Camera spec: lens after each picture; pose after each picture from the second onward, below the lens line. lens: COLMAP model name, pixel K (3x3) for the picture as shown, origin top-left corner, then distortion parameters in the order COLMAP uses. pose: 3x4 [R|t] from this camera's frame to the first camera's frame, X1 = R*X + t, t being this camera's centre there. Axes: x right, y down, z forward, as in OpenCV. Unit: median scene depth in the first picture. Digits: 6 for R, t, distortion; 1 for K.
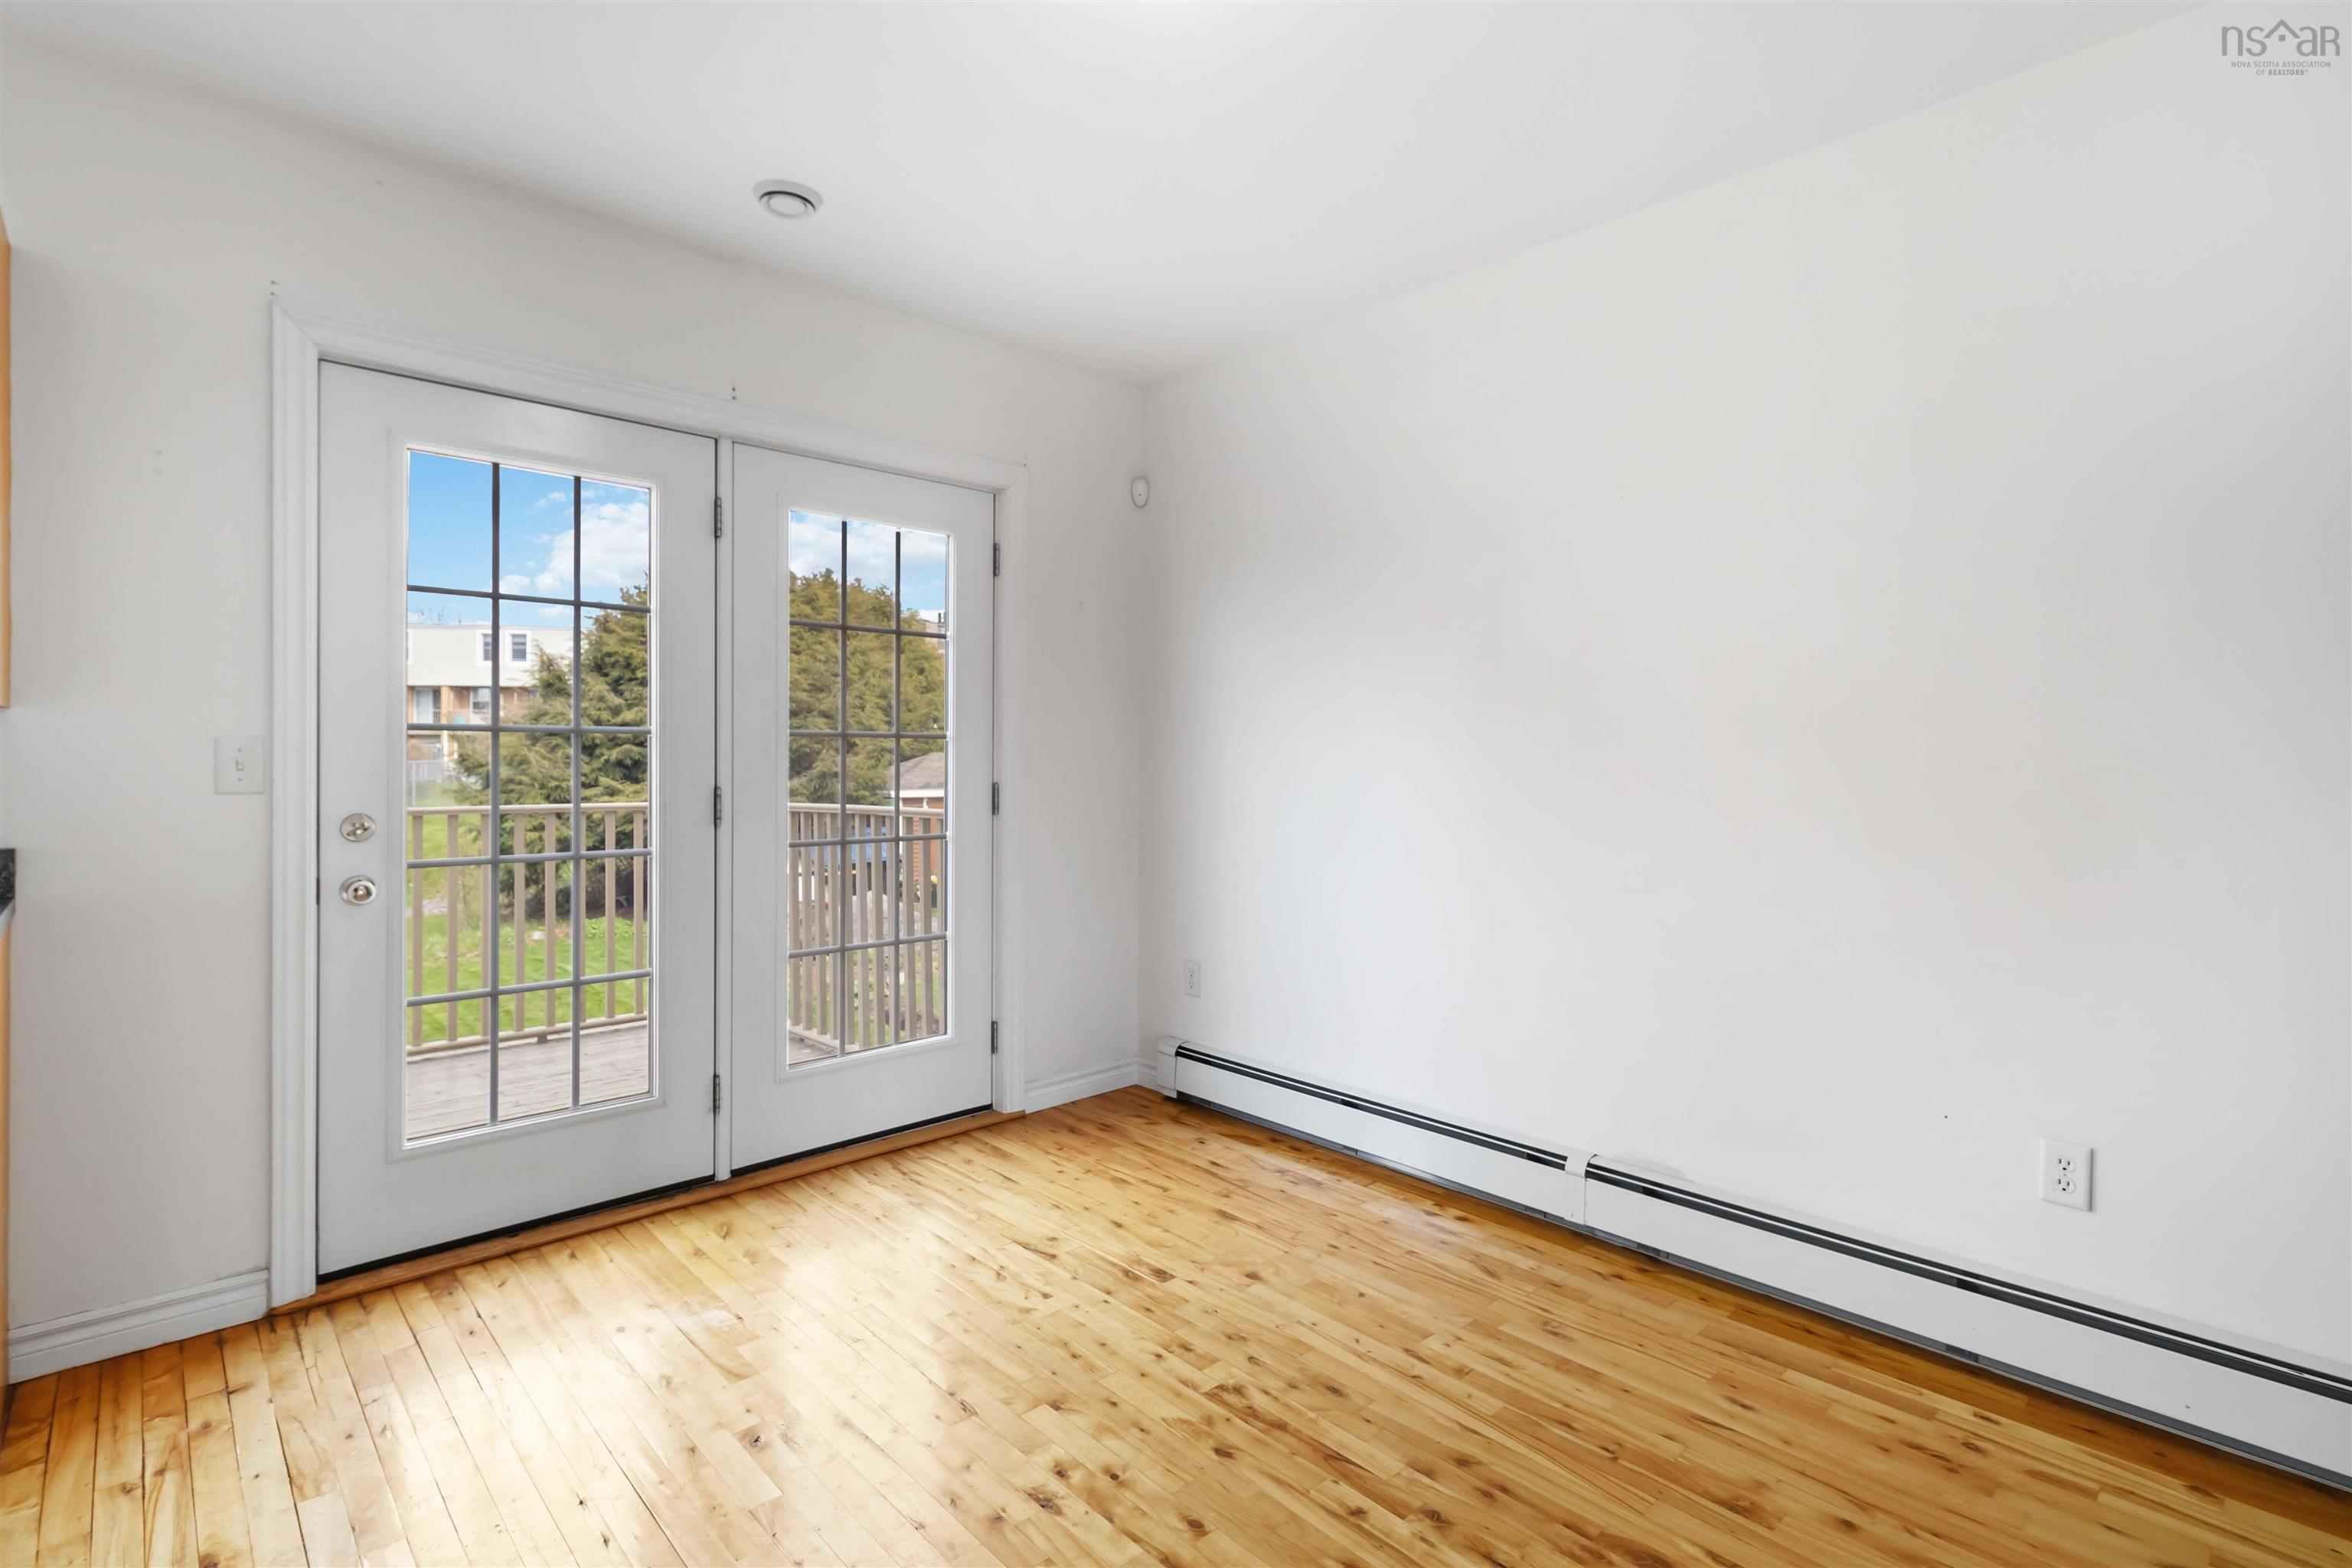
lens RADIAL K [[1090.0, 0, 1180.5], [0, 1090.0, 760.5], [0, 0, 1]] dist [0.002778, -0.000633]
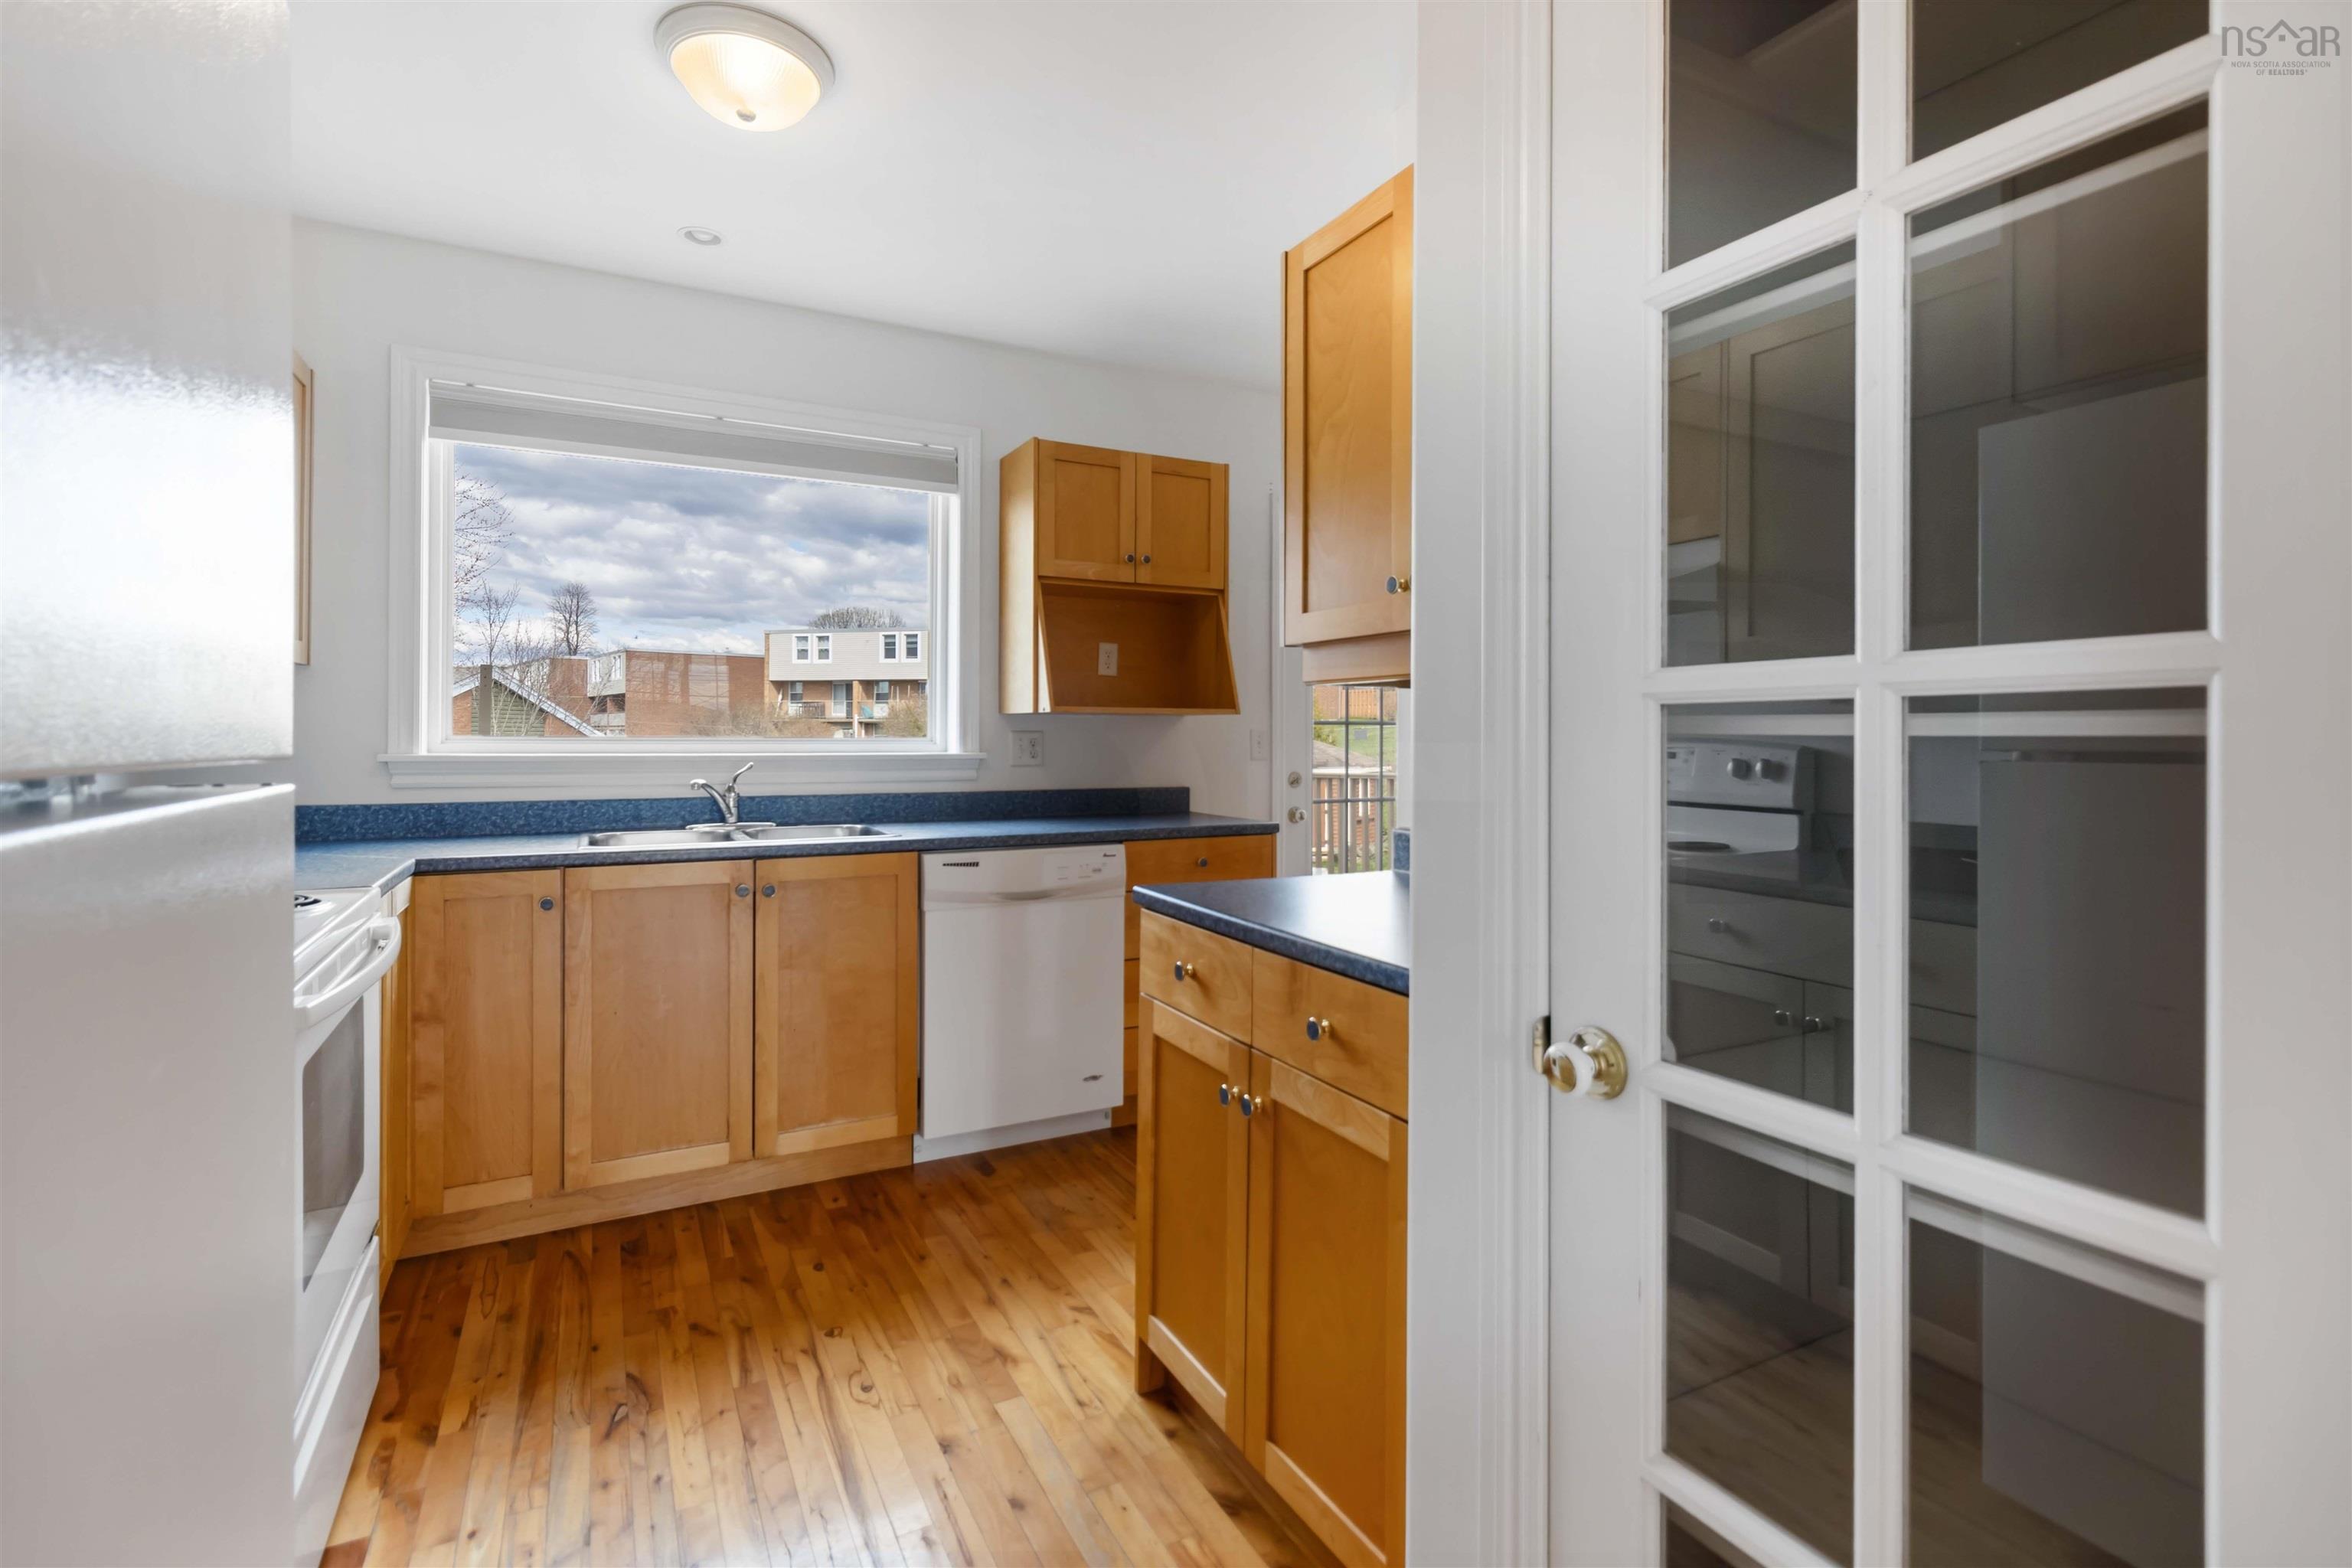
lens RADIAL K [[1090.0, 0, 1190.7], [0, 1090.0, 742.7], [0, 0, 1]] dist [0.002778, -0.000633]
pose [[0.965625, -0.006374, -0.259861, -0.382033], [0.006933, 0.999975, 0.001234, -0.002620], [0.259847, -0.002993, 0.965645, -0.654742]]
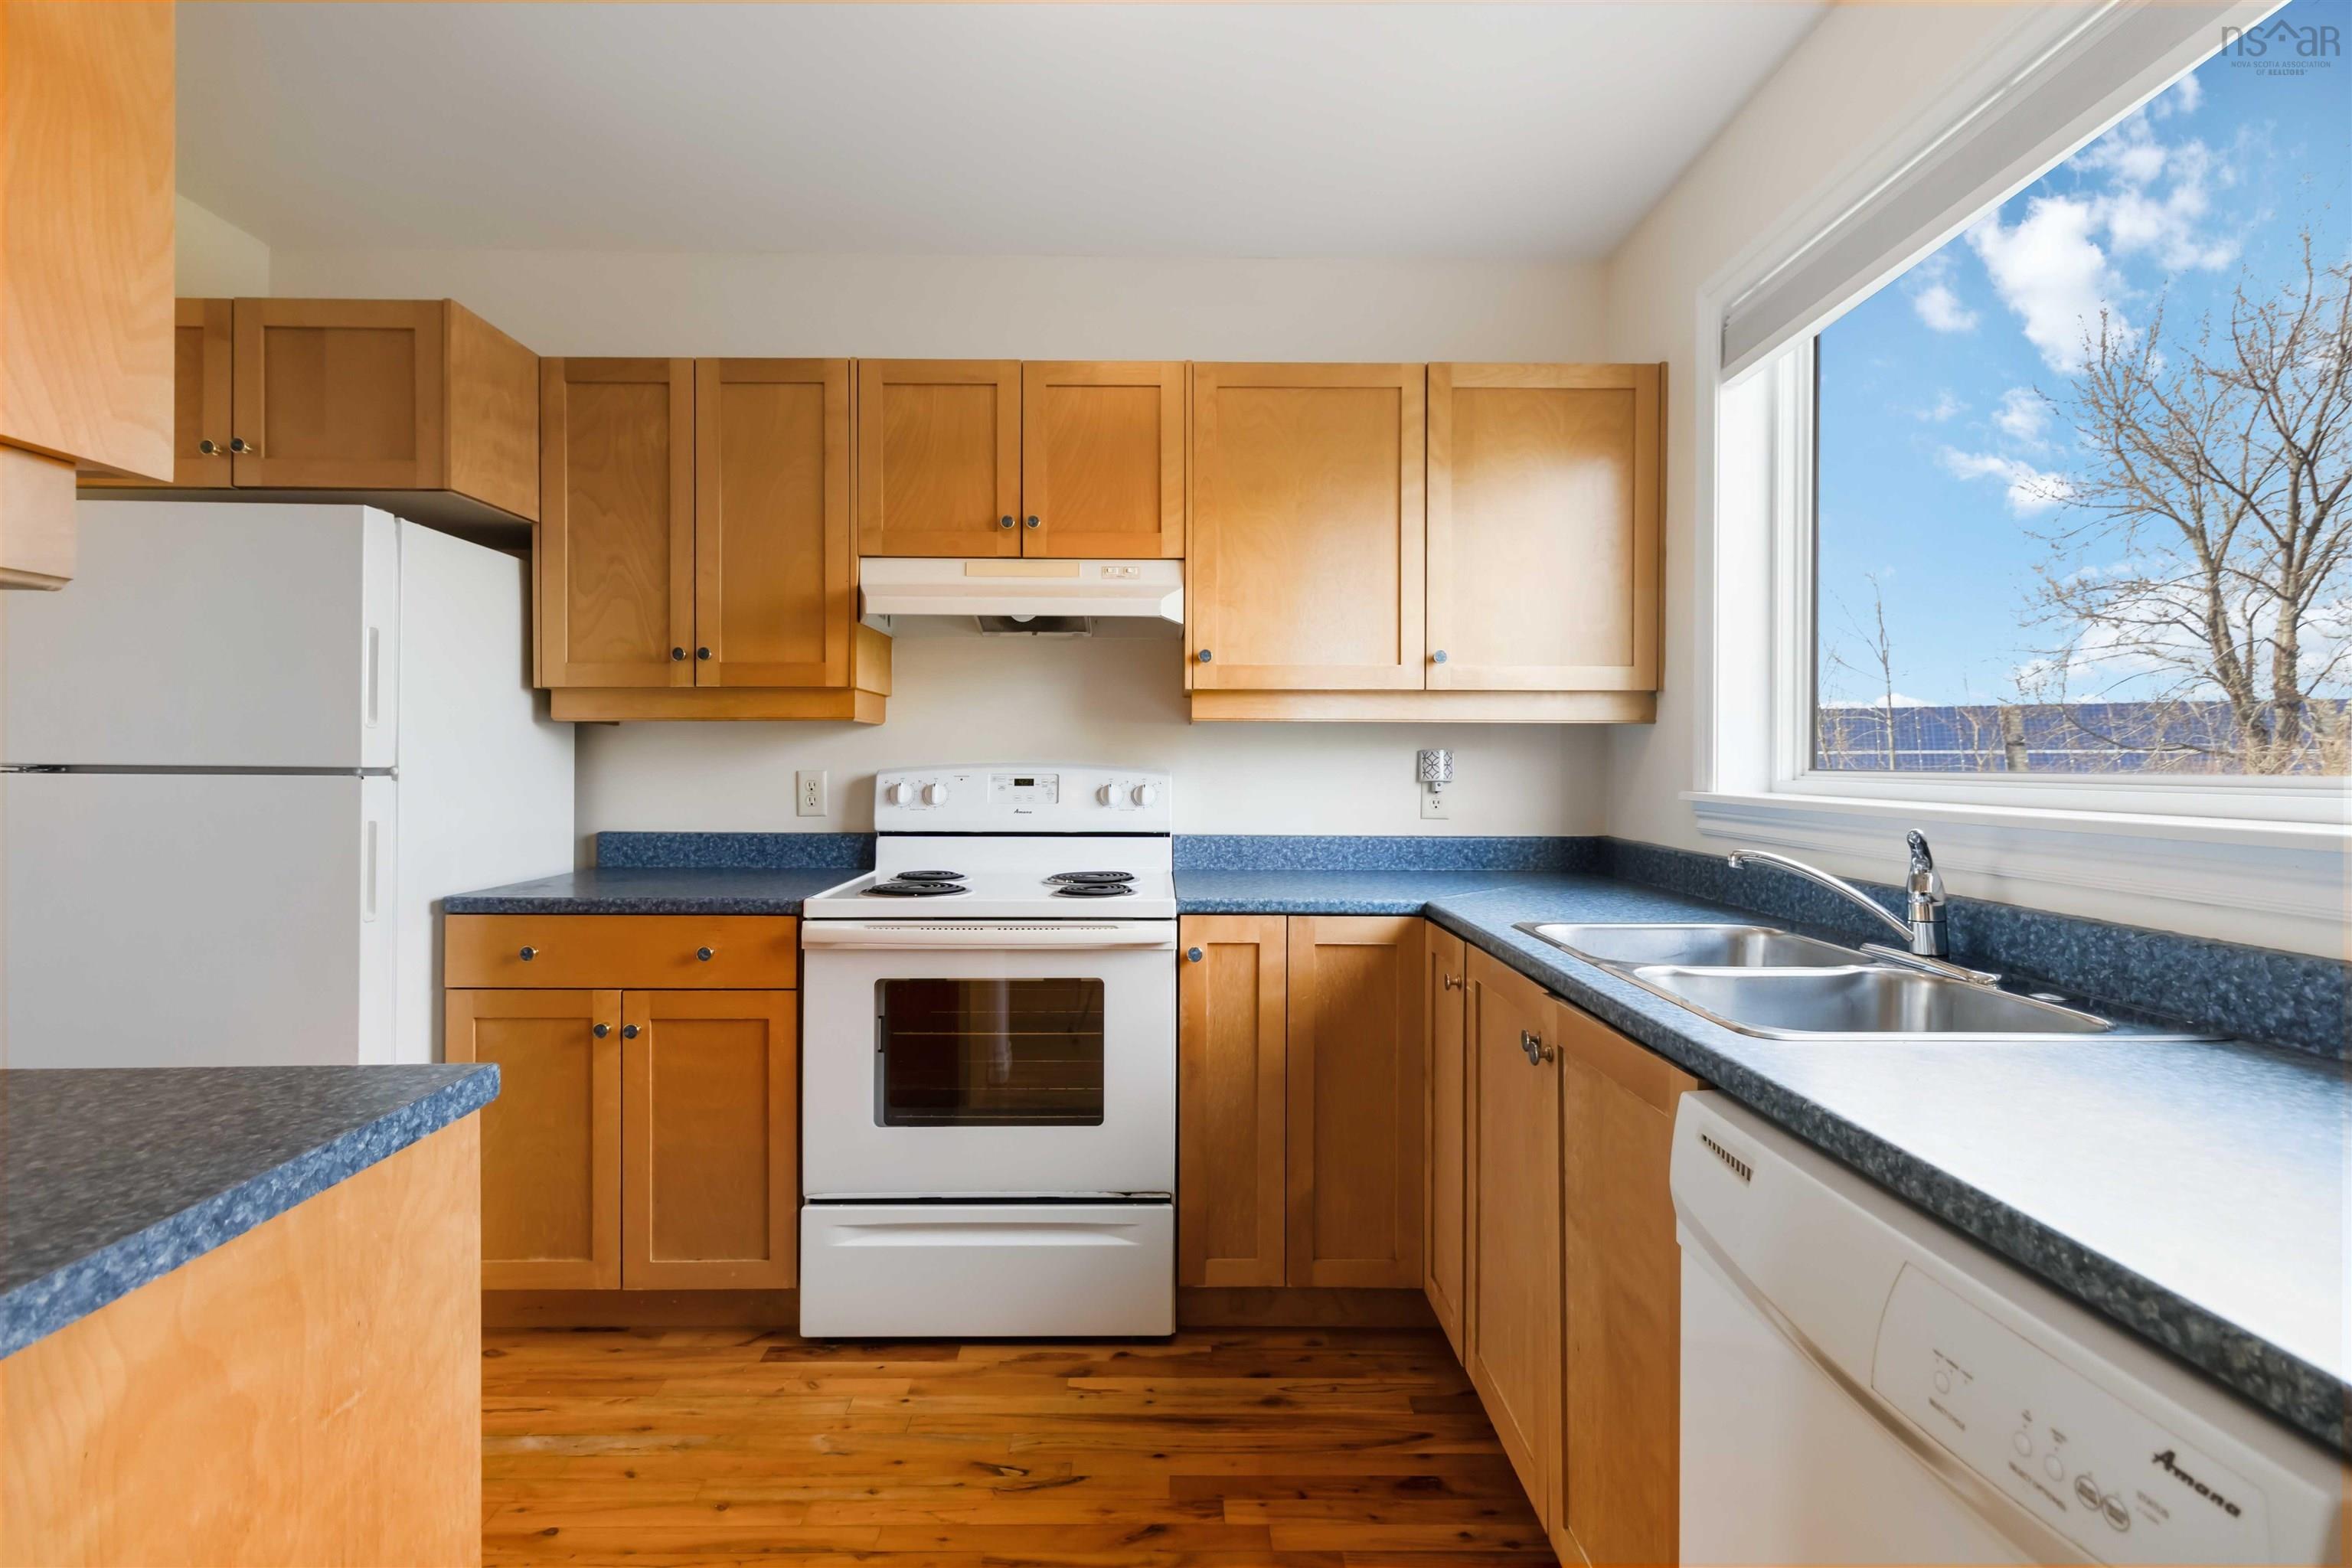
lens RADIAL K [[1090.0, 0, 1176.9], [0, 1090.0, 756.9], [0, 0, 1]] dist [0.002778, -0.000633]
pose [[-0.685300, -0.018896, -0.728016, -0.487364], [-0.015107, 0.999817, -0.011729, -0.006196], [0.728104, 0.002960, -0.685460, 0.396423]]
